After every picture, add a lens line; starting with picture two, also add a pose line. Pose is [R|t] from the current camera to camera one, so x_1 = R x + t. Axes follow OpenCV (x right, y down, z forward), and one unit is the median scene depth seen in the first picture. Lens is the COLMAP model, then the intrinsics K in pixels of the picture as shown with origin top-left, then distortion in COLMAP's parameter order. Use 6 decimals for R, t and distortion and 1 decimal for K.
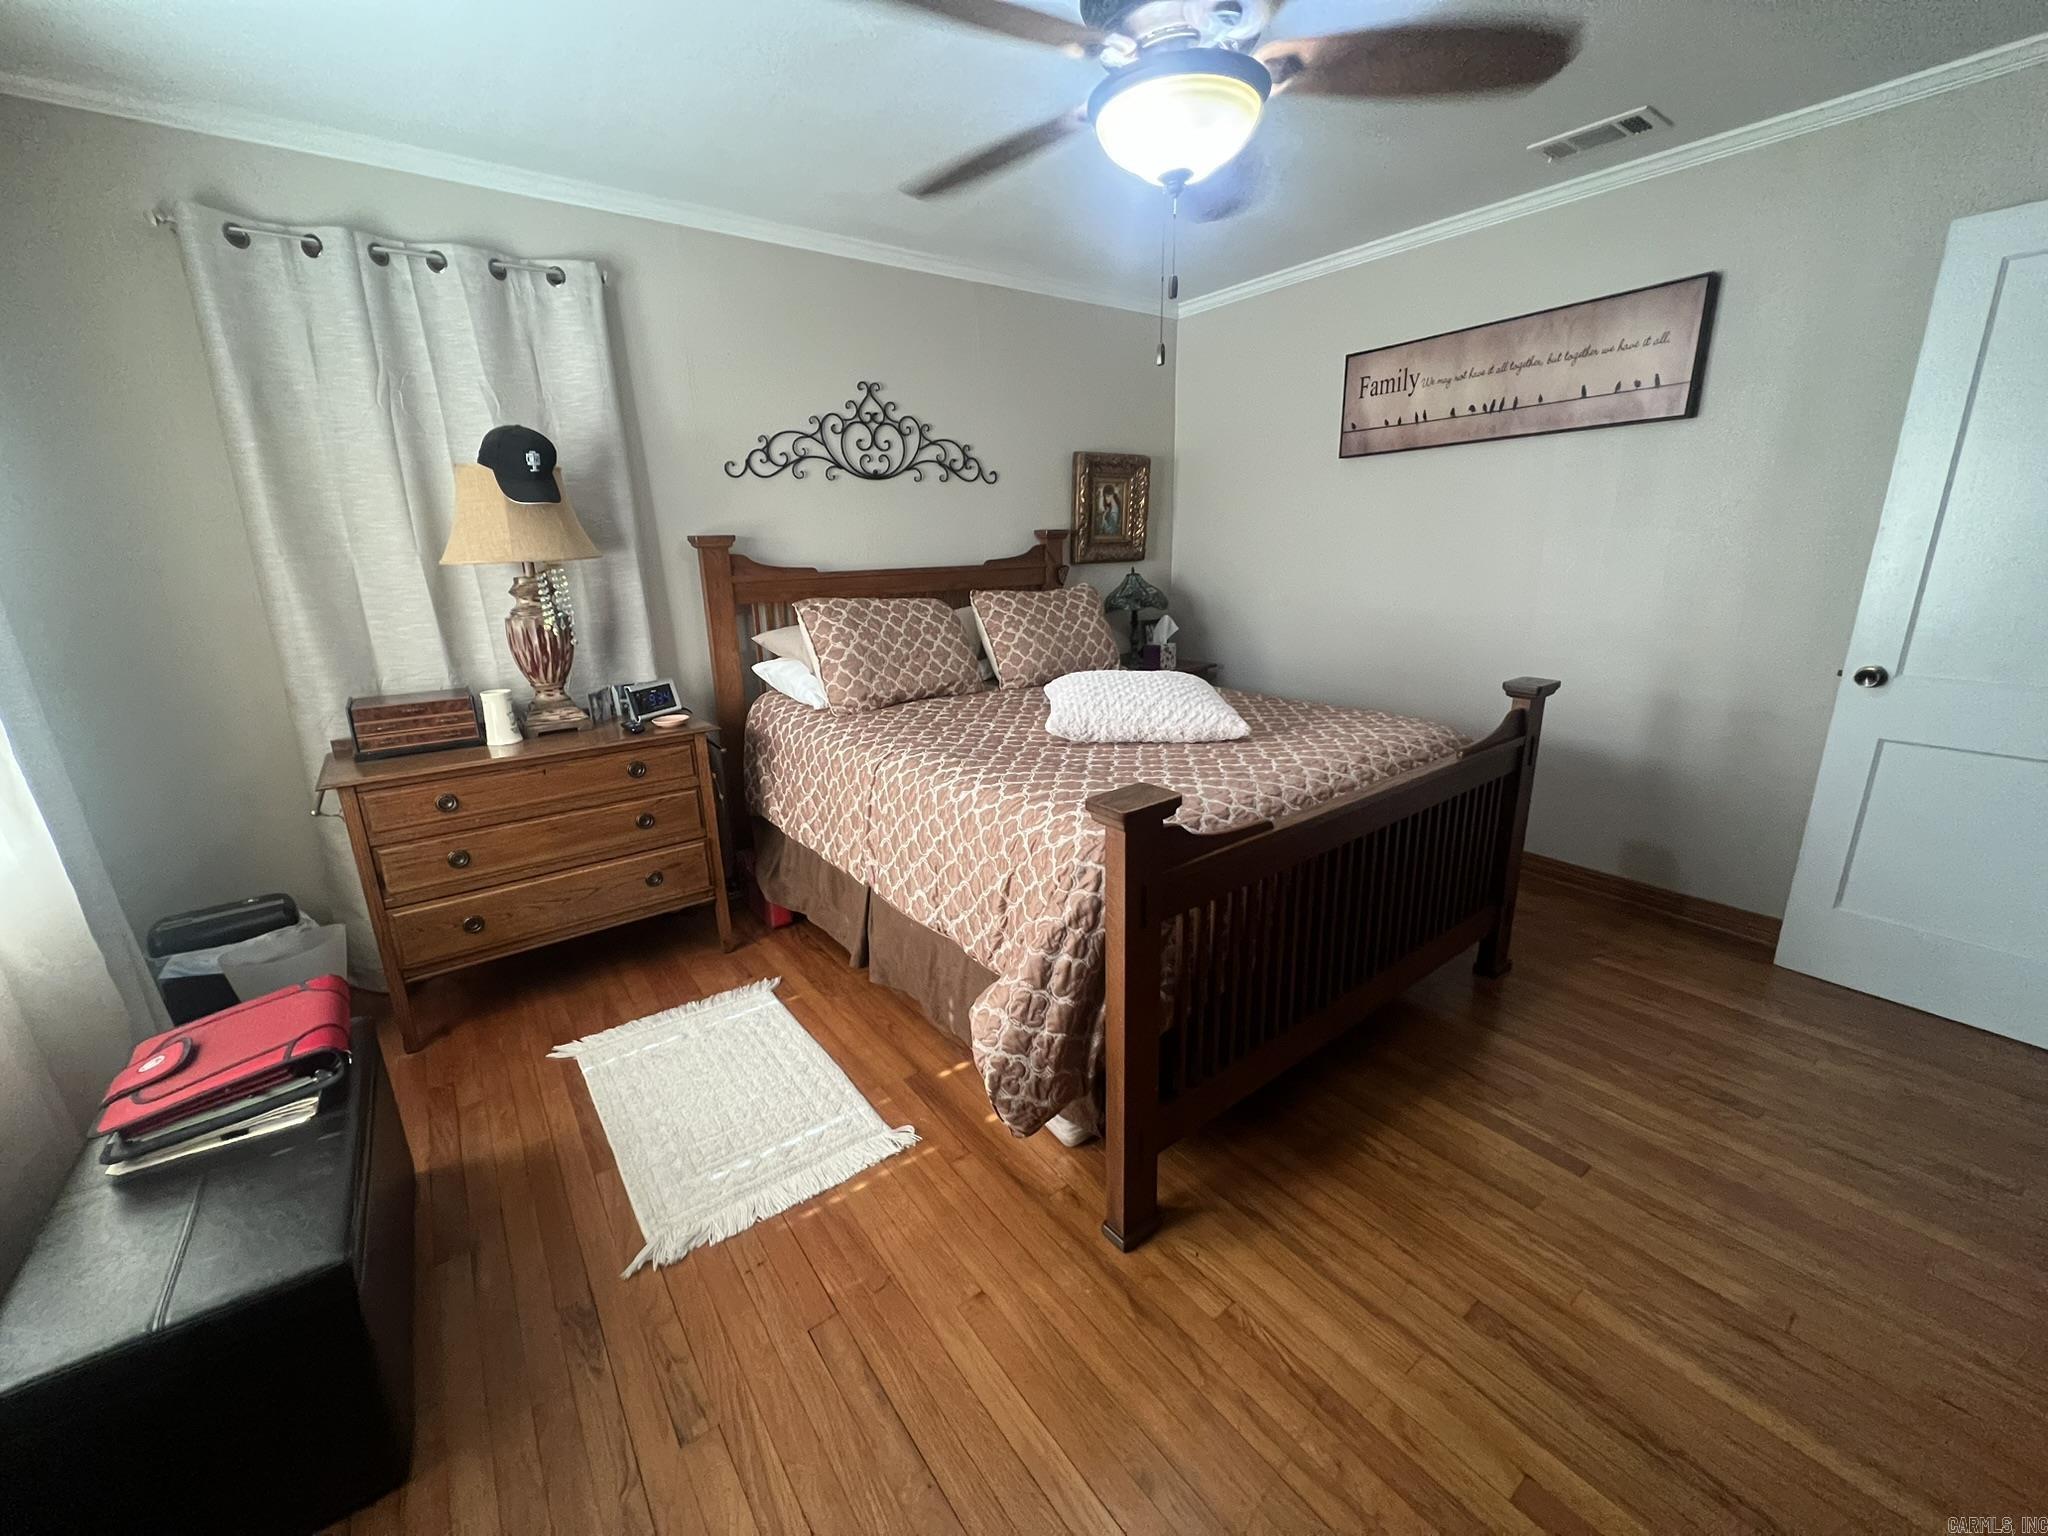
lens RADIAL K [[821.2, 0, 1010.3], [0, 821.2, 764.6], [0, 0, 1]] dist [-0.000907, 0.000017]
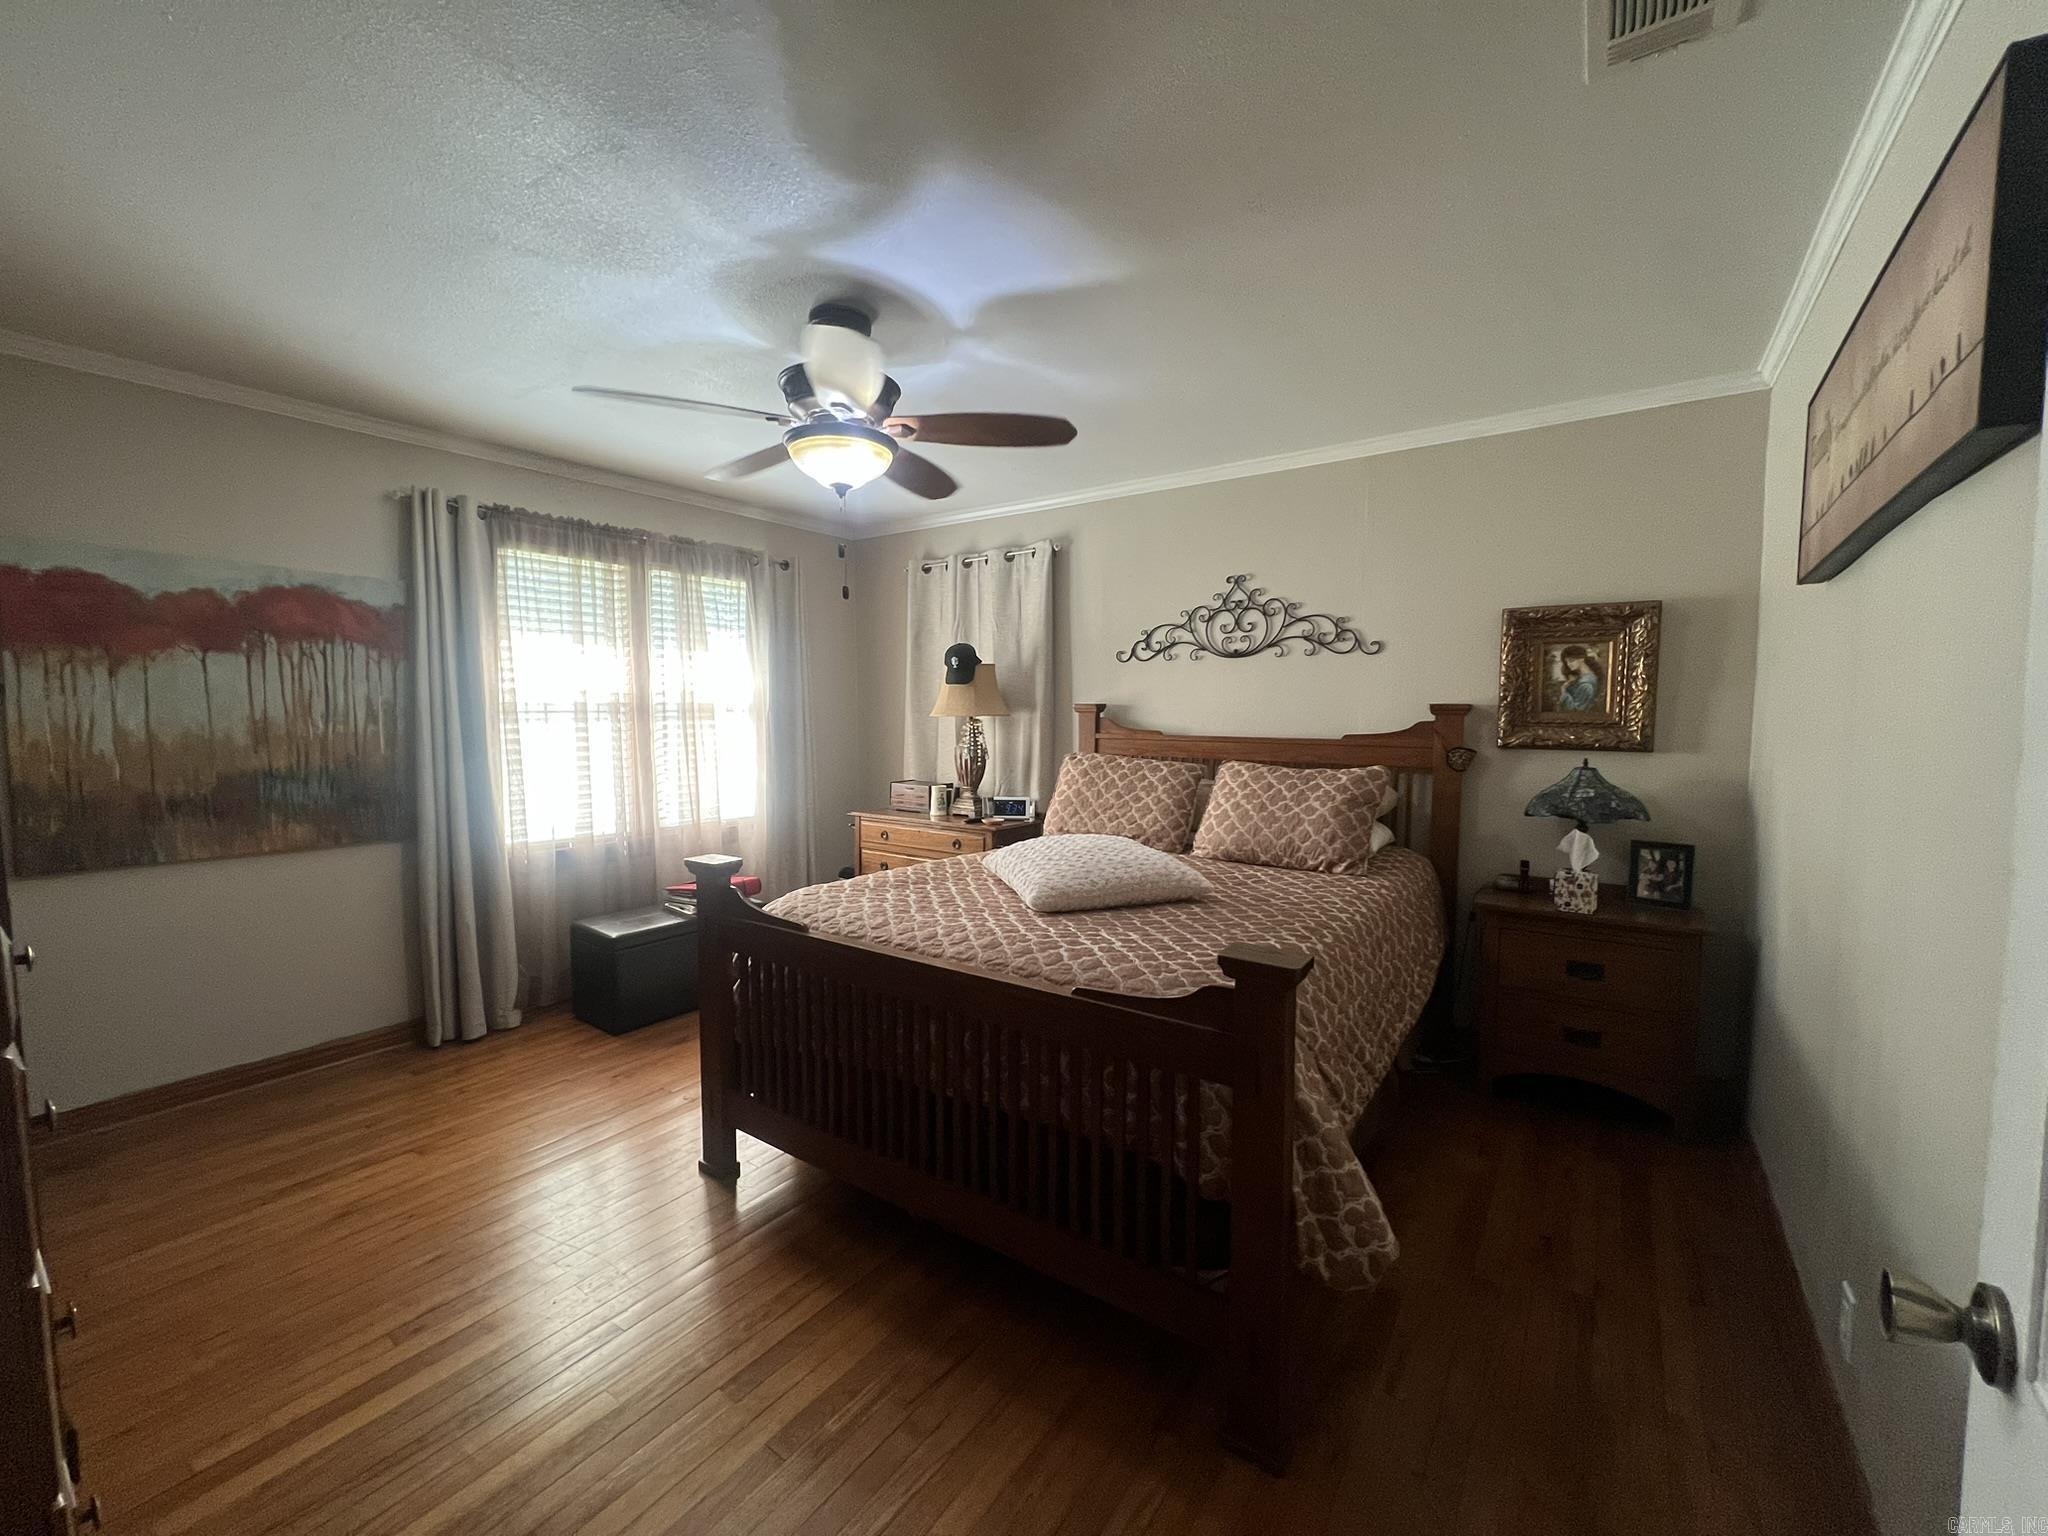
lens RADIAL K [[821.2, 0, 1010.3], [0, 821.2, 764.6], [0, 0, 1]] dist [-0.000907, 0.000017]
pose [[0.297437, 0.086317, -0.950831, 0.817872], [-0.267634, 0.963513, 0.003747, -0.133858], [0.916462, 0.253361, 0.309686, 0.424095]]
